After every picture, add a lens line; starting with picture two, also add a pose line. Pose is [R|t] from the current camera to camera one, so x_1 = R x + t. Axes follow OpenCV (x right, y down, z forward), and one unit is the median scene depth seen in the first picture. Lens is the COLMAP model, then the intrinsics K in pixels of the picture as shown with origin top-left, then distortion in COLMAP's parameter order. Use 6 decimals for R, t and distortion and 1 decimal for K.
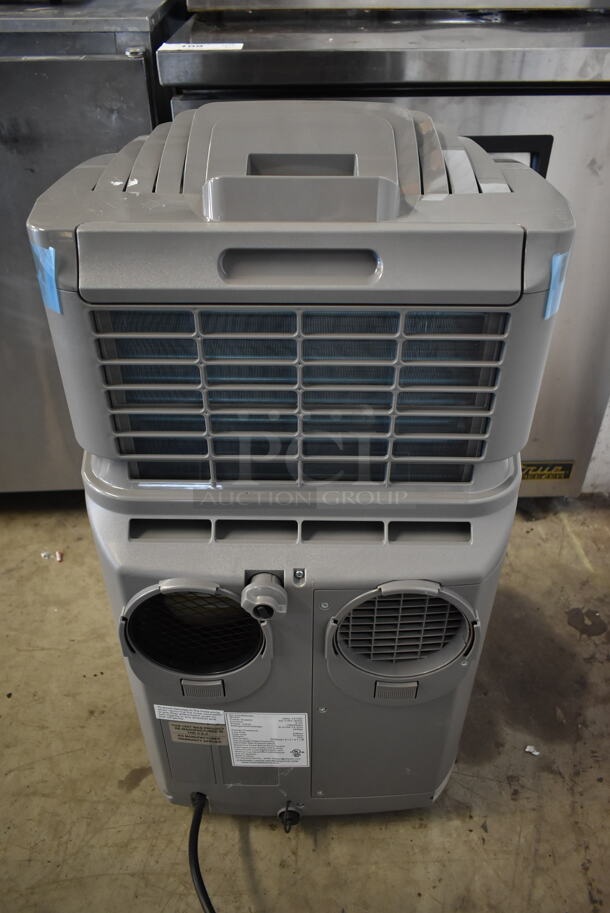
lens RADIAL K [[690.1, 0, 312.8], [0, 690.1, 464.3], [0, 0, 1]] dist [-0.024416, -0.000221]
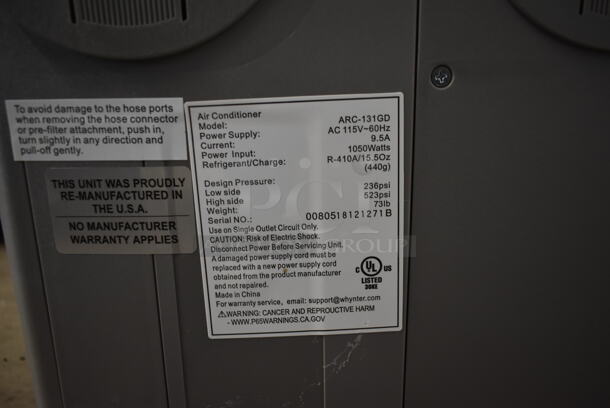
lens RADIAL K [[461.1, 0, 304.7], [0, 461.1, 204.0], [0, 0, 1]] dist [-0.024416, -0.000221]
pose [[0.998836, -0.038326, 0.029292, -0.068853], [0.046742, 0.919048, -0.391365, 0.491196], [-0.011922, 0.392278, 0.919769, 0.751454]]
